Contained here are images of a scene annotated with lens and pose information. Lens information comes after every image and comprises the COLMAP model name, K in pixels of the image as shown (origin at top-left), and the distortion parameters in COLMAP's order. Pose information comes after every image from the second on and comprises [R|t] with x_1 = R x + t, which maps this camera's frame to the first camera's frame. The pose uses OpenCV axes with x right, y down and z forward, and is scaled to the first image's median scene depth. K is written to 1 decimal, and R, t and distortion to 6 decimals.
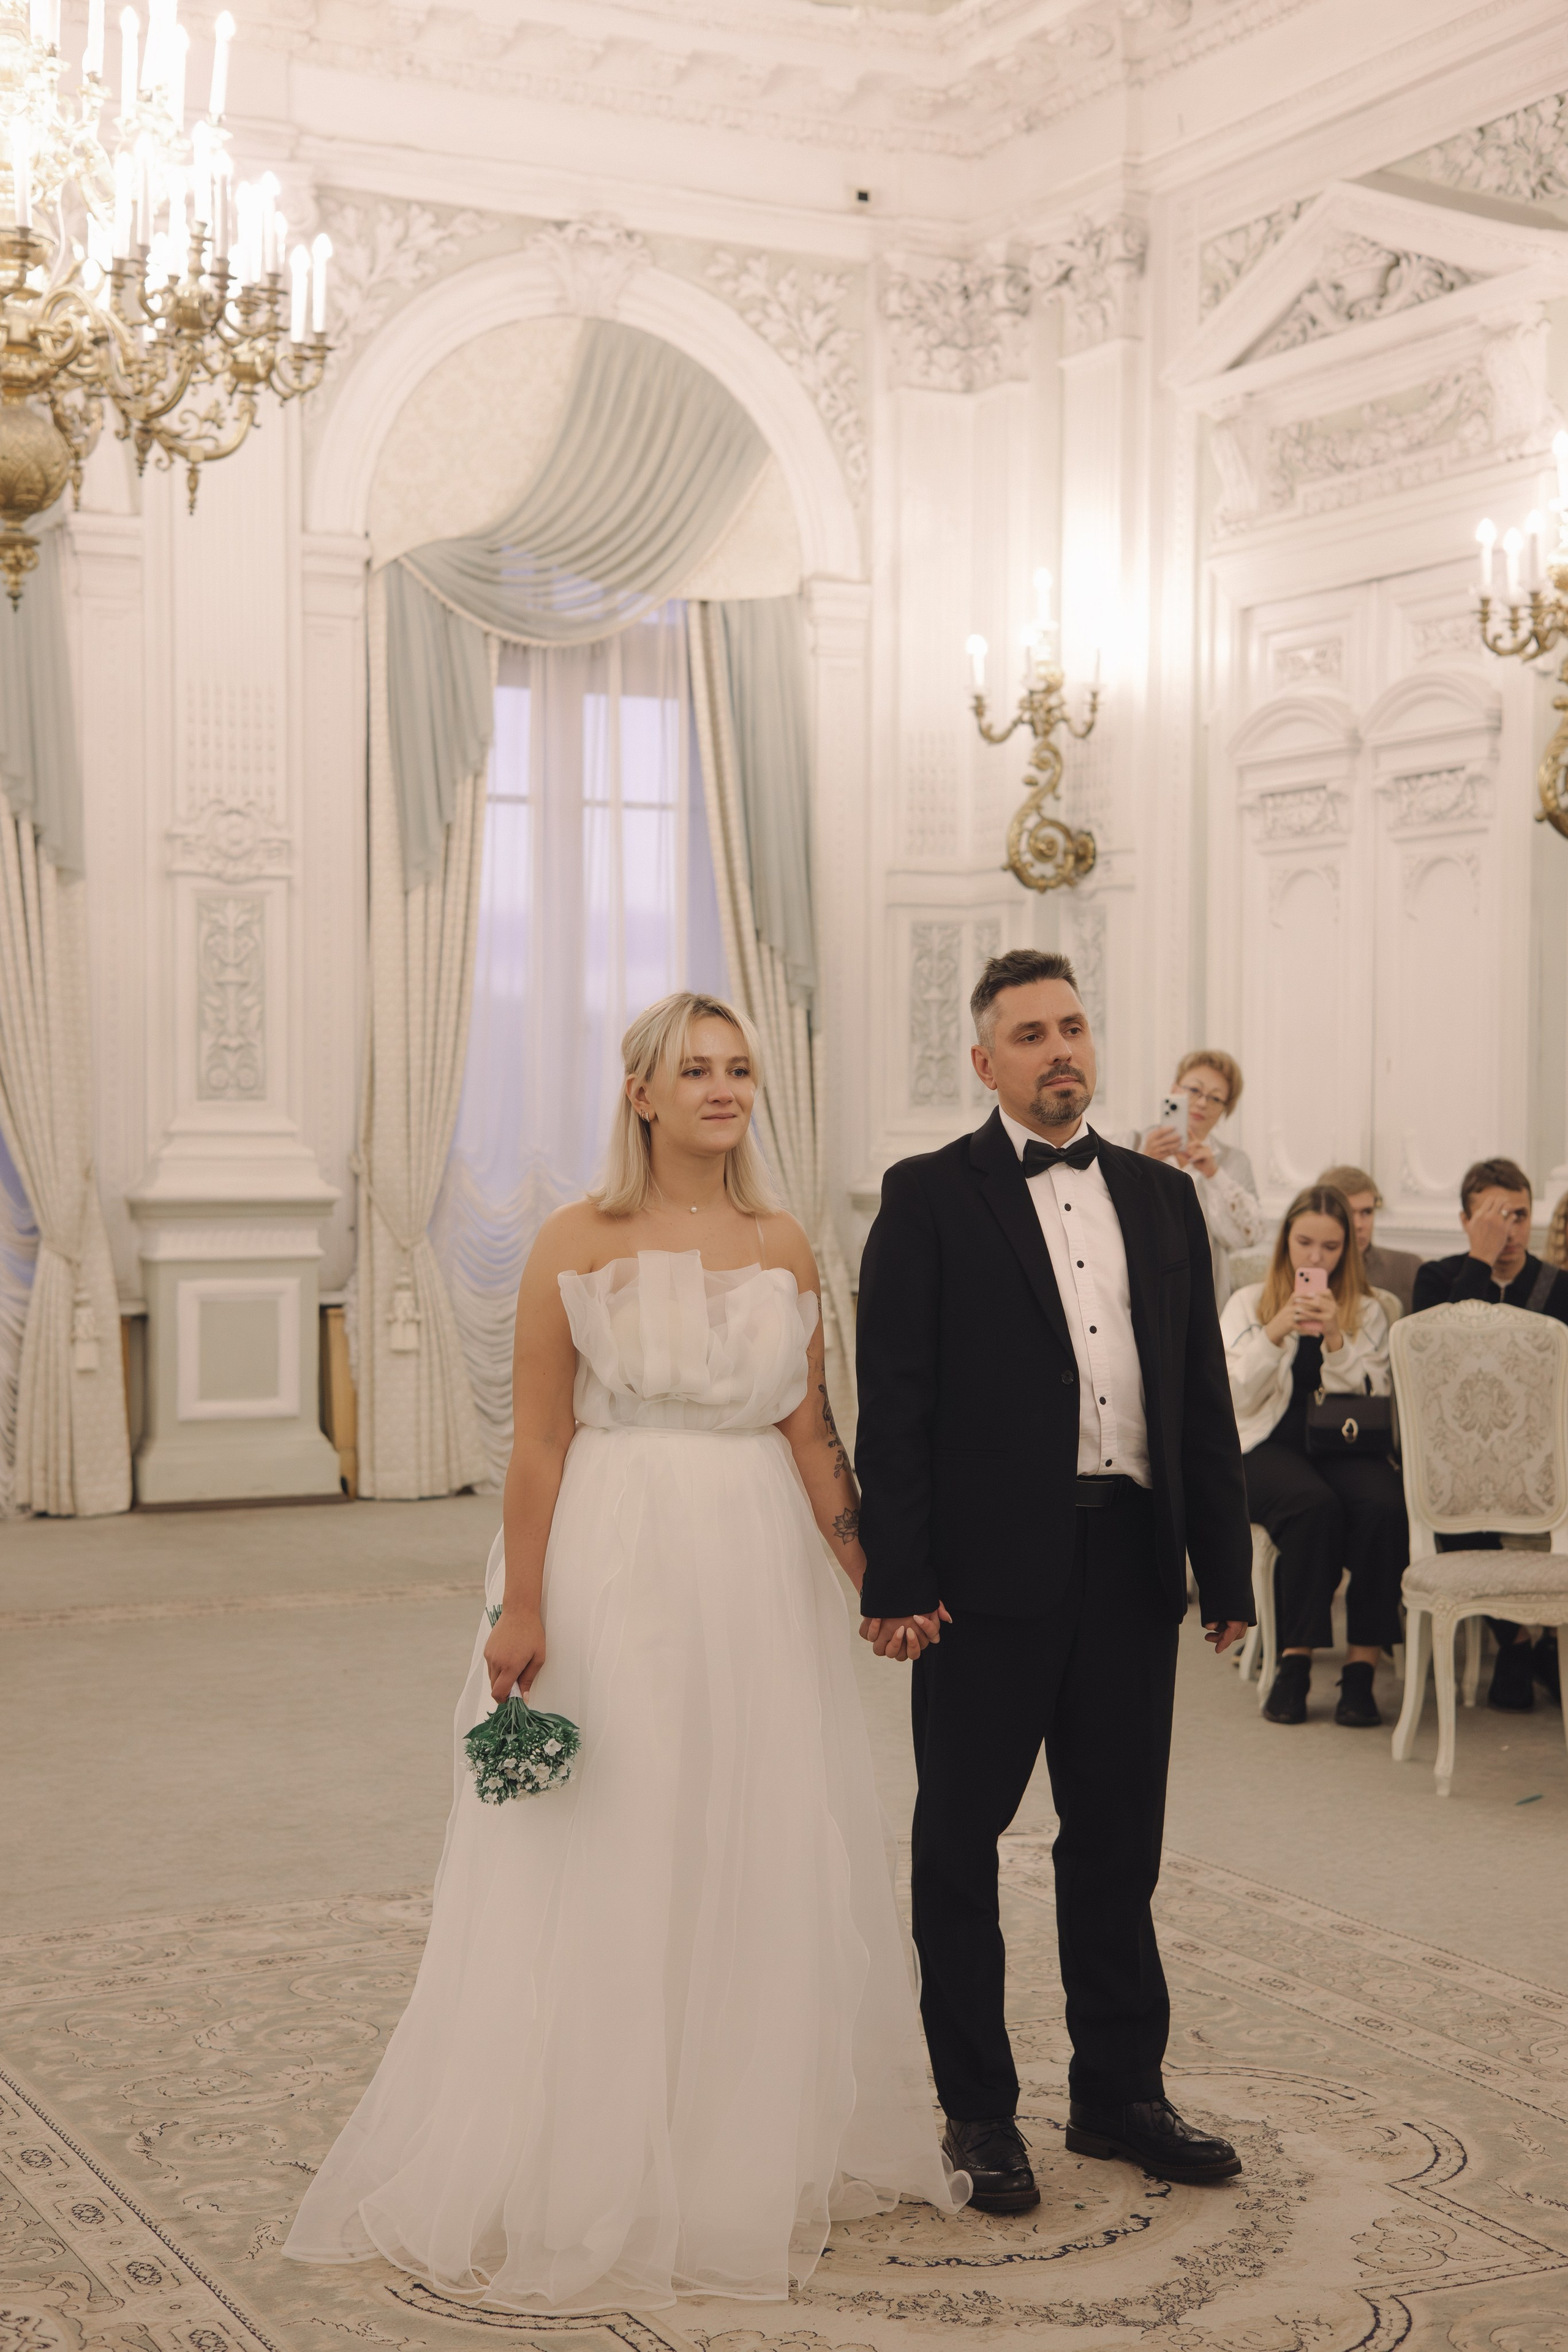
lens RADIAL K [[3475.4, 0, 863.9], [0, 3475.4, 1184.5], [0, 0, 1]] dist [0.195505, -0.176194]
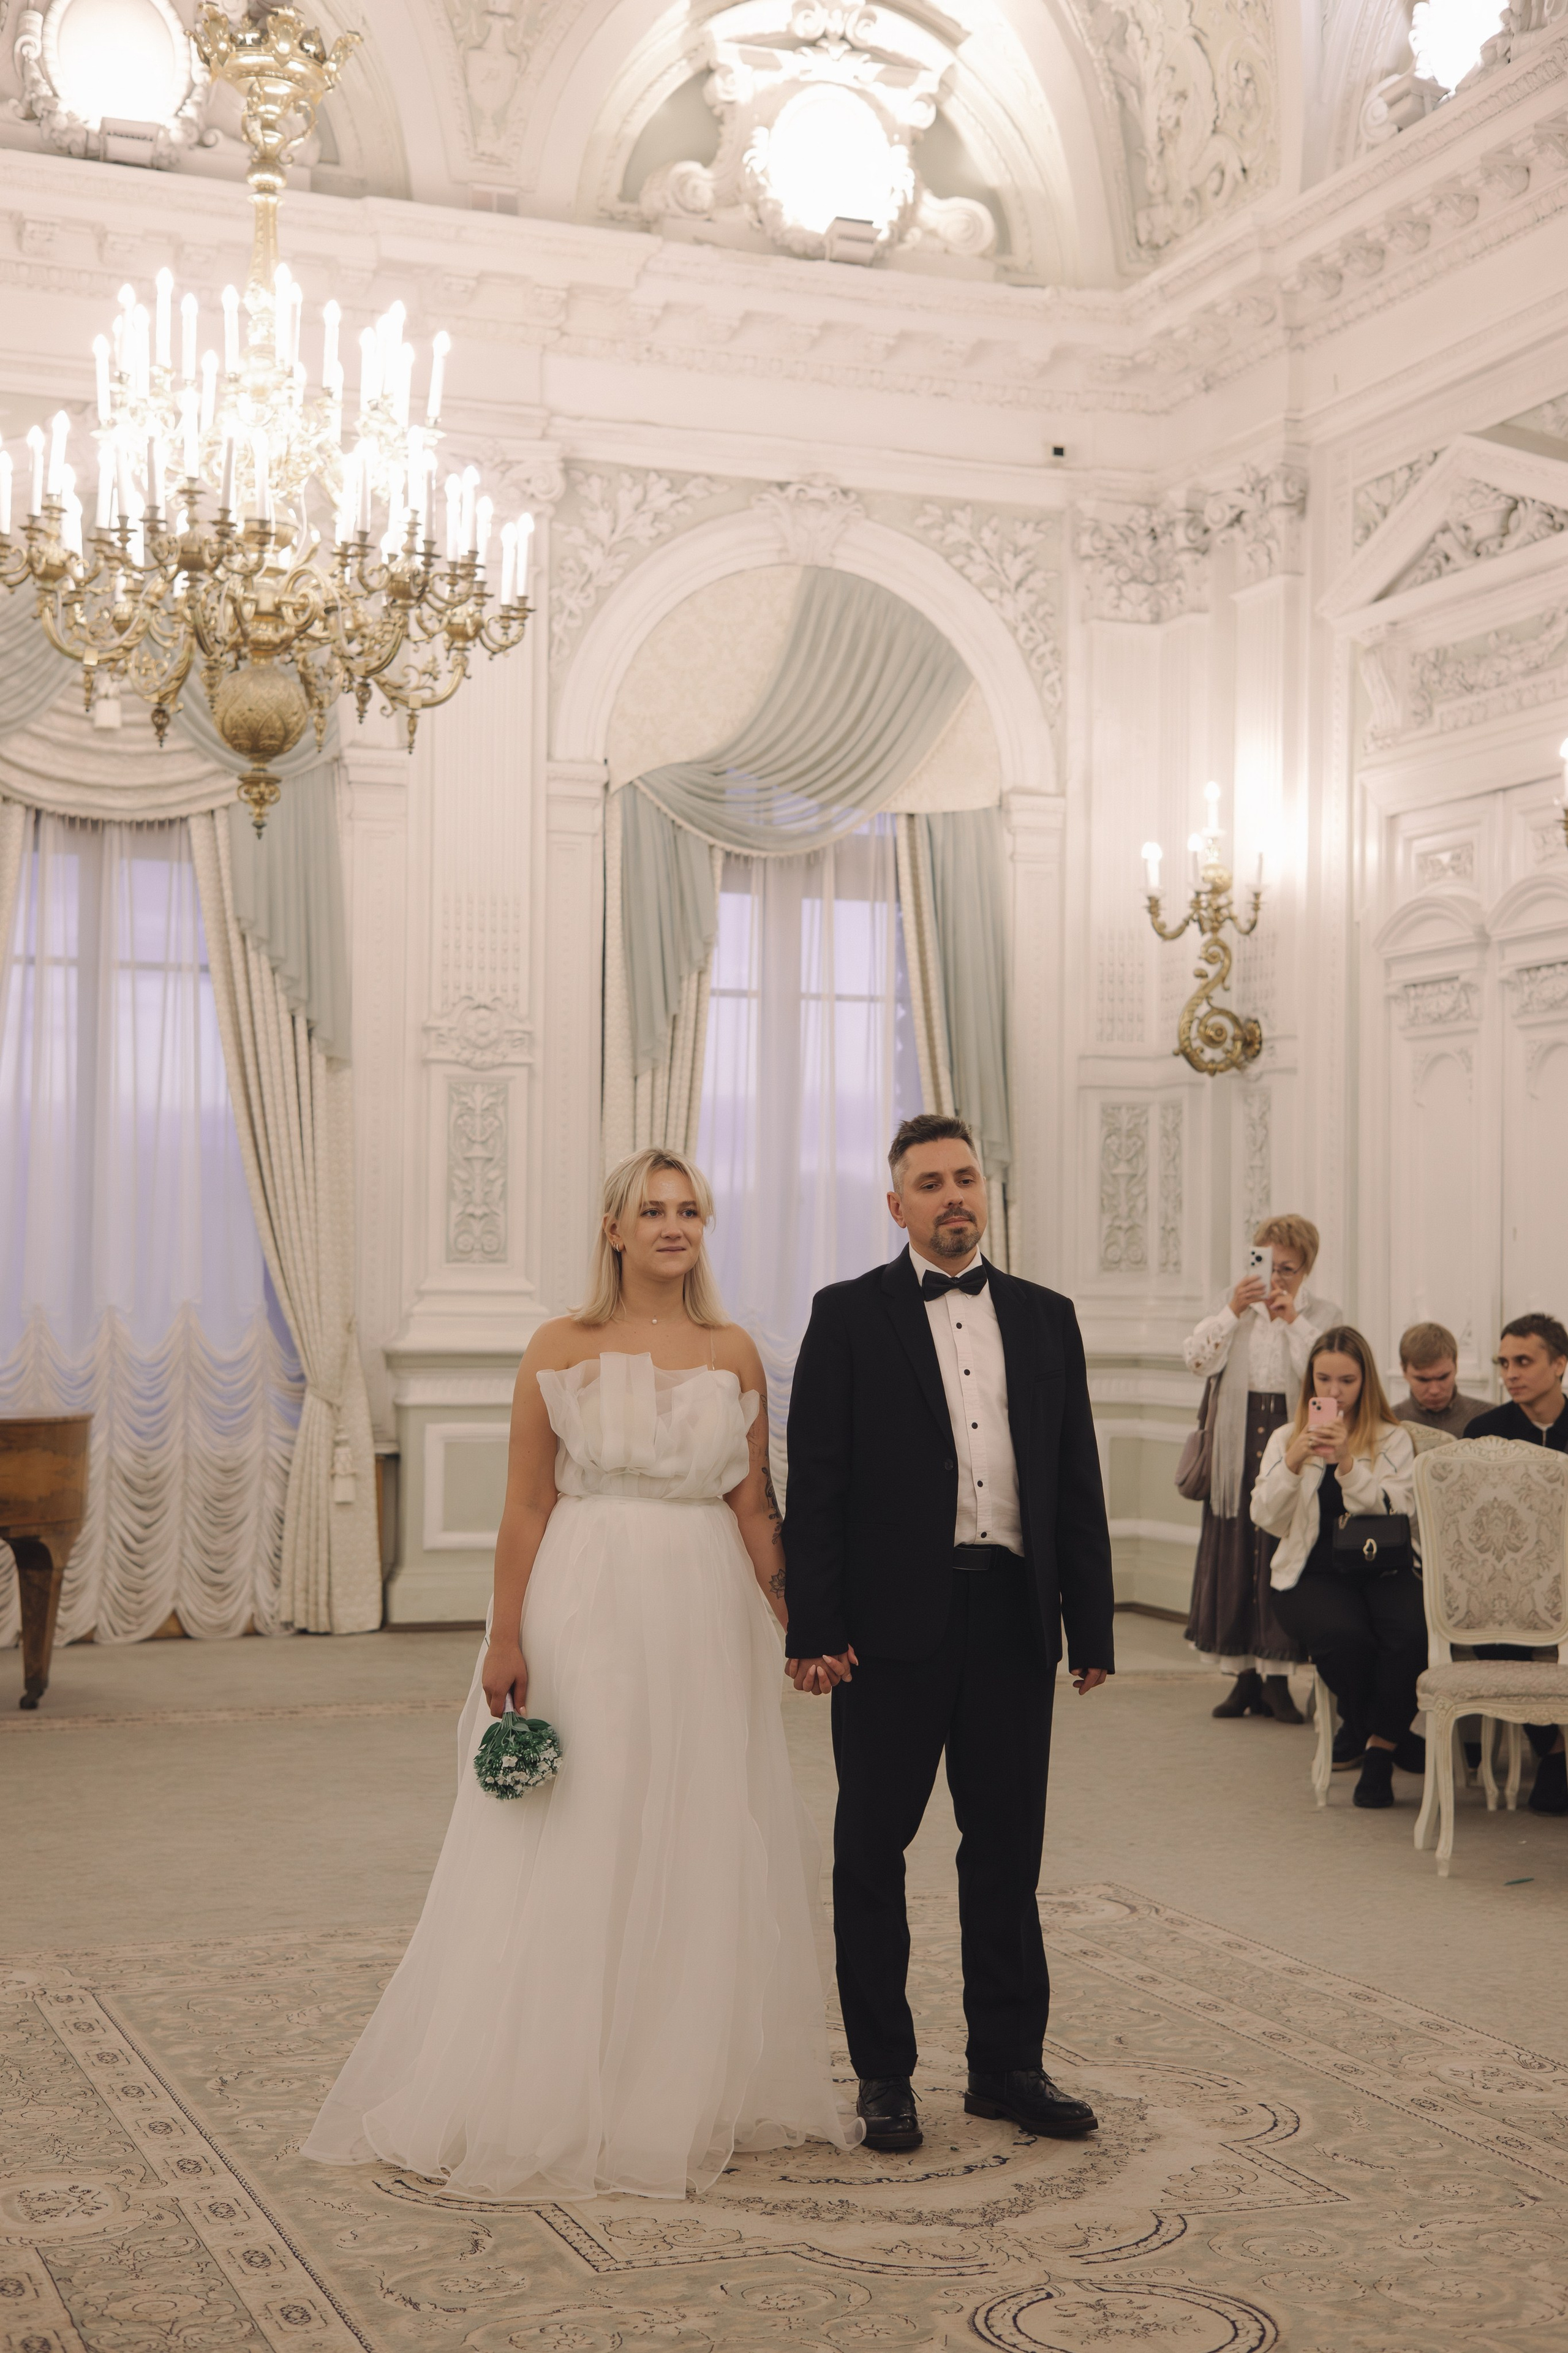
lens RADIAL K [[3416.3, 0, 838.4], [0, 3416.3, 1182.2], [0, 0, 1]] dist [0.196764, -0.160158]
pose [[0.993683, 0.001414, -0.112217, 0.057980], [-0.007472, 0.998535, -0.053590, 0.008127], [0.111976, 0.054090, 0.992238, -0.076862]]
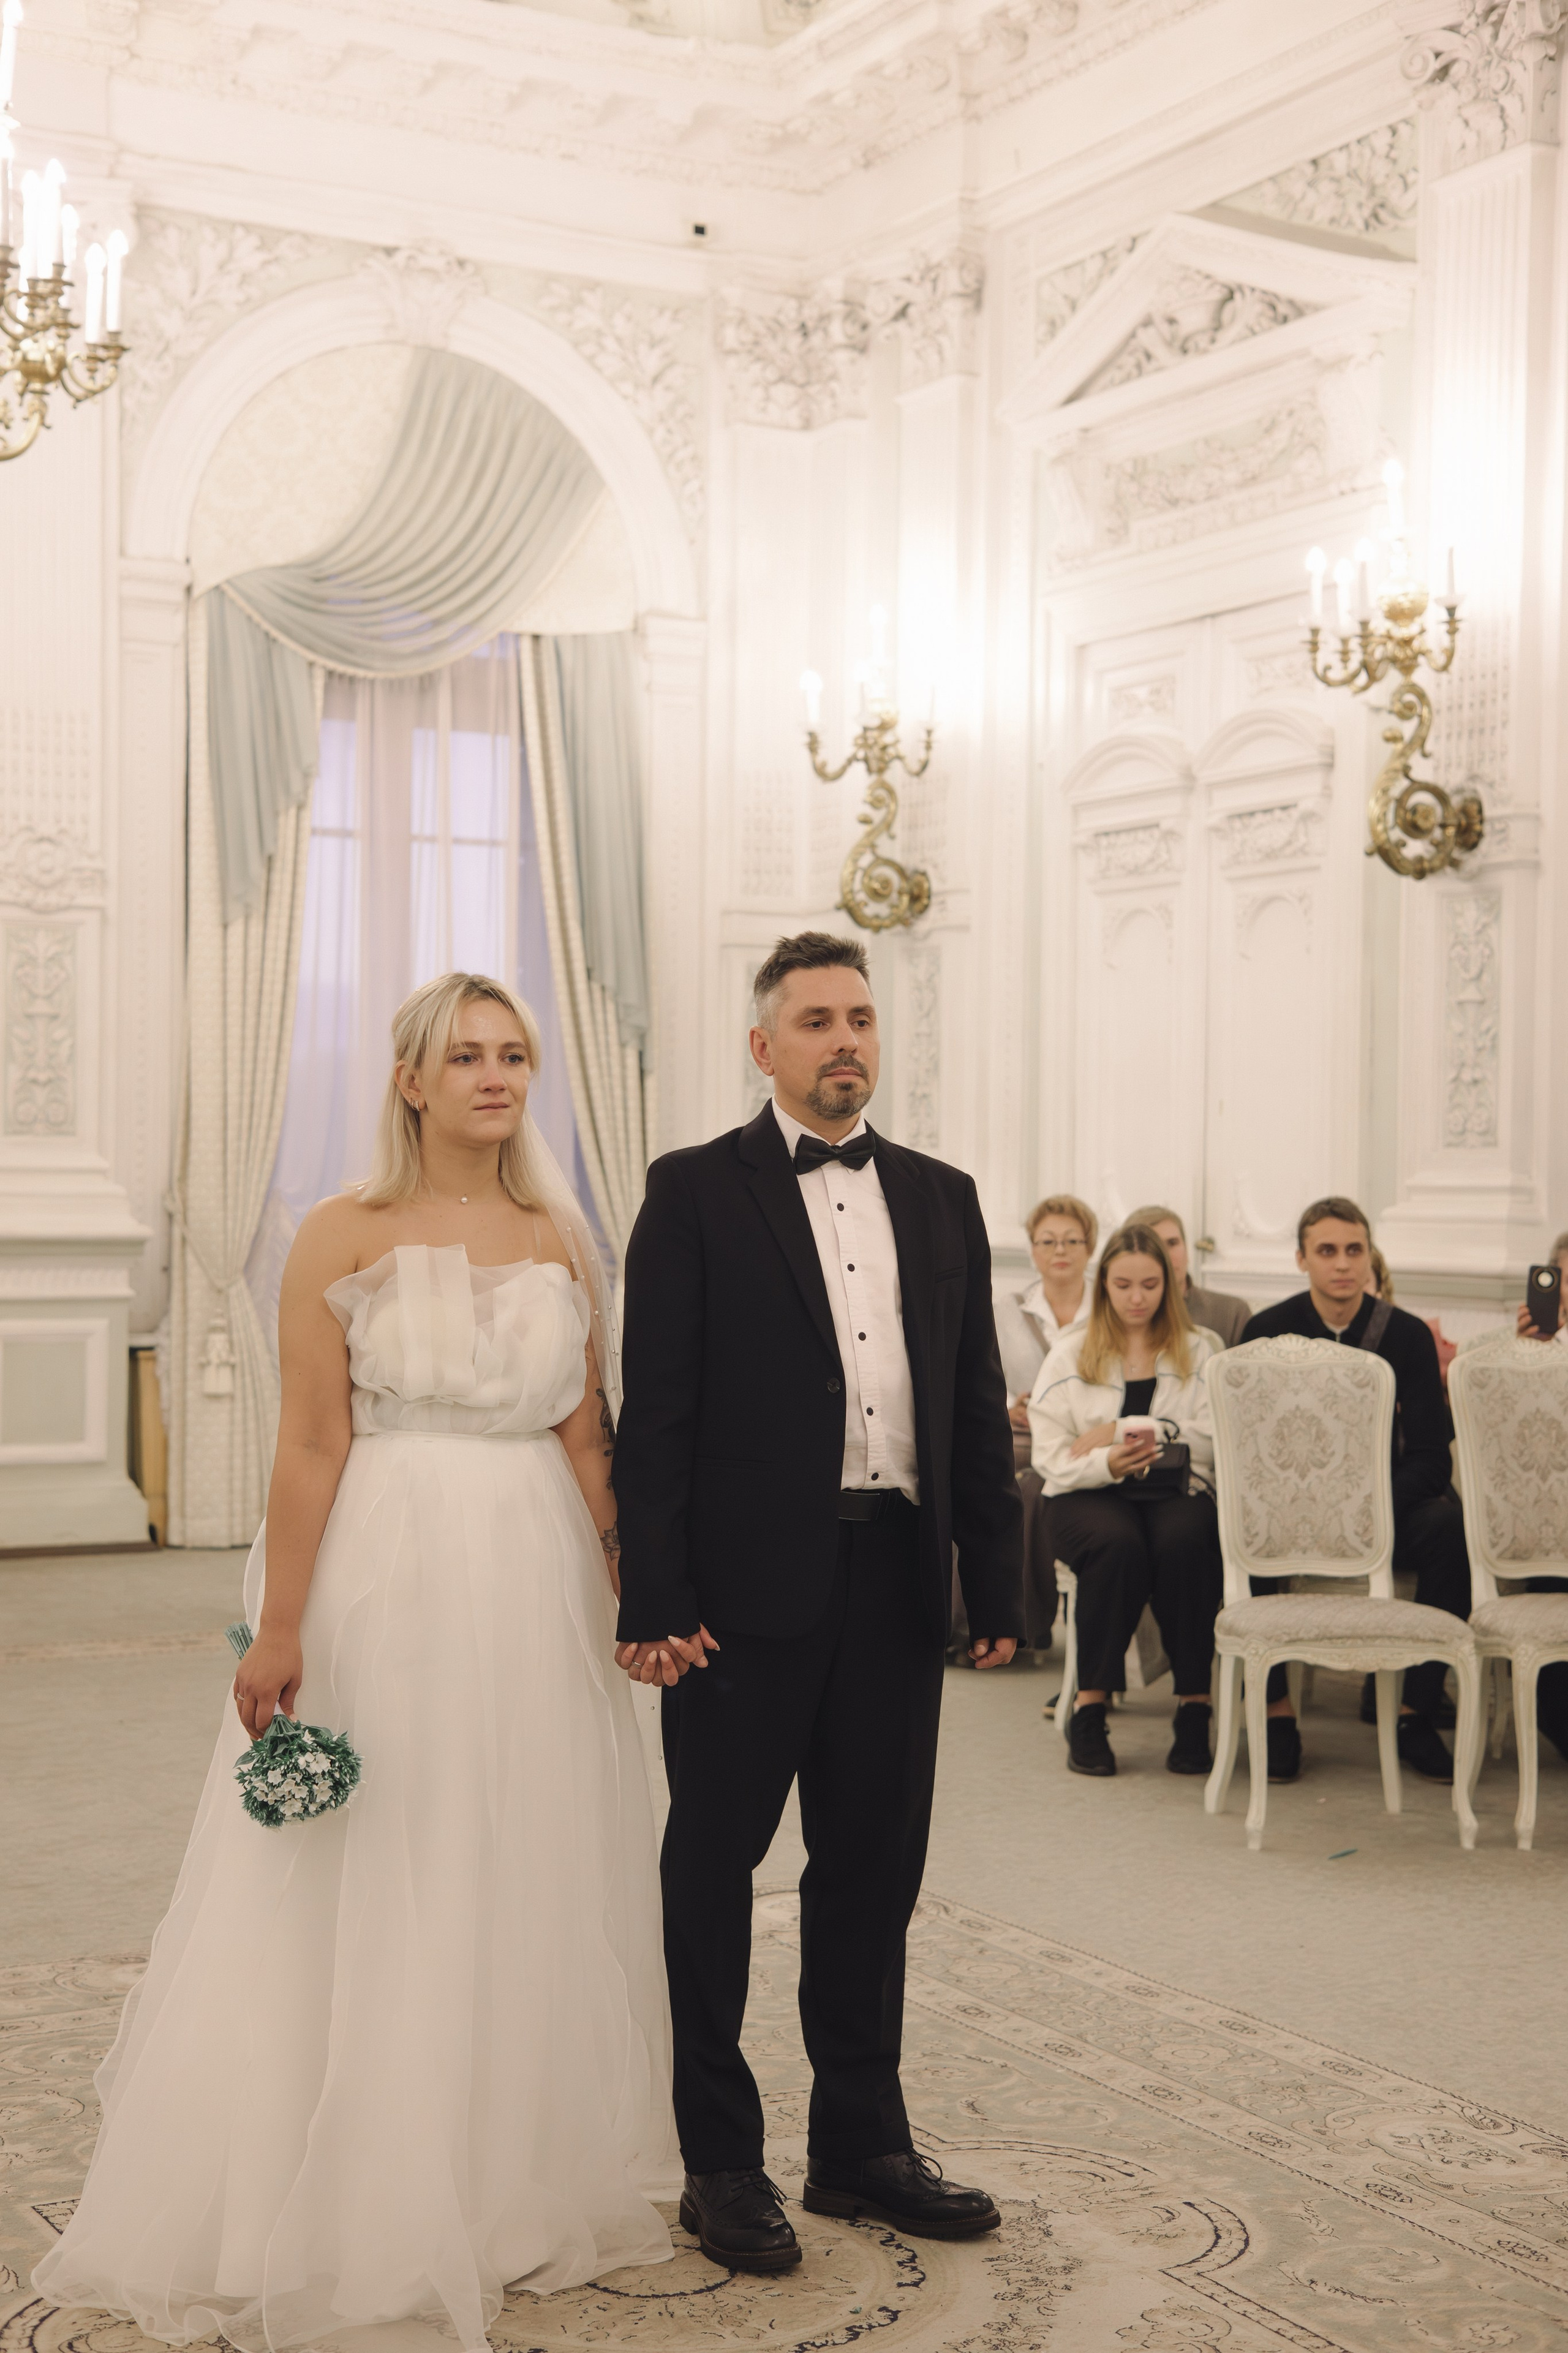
lens RADIAL K [[3416.3, 0, 838.4], [0, 3416.3, 1182.2], [0, 0, 1]] dist [0.196764, -0.160158]
pose [[0.999567, 0.007043, 0.028567, 0.013962], [-0.006453, 0.999765, -0.020683, 0.007315], [-0.028705, 0.020489, 0.999378, 0.035517]]
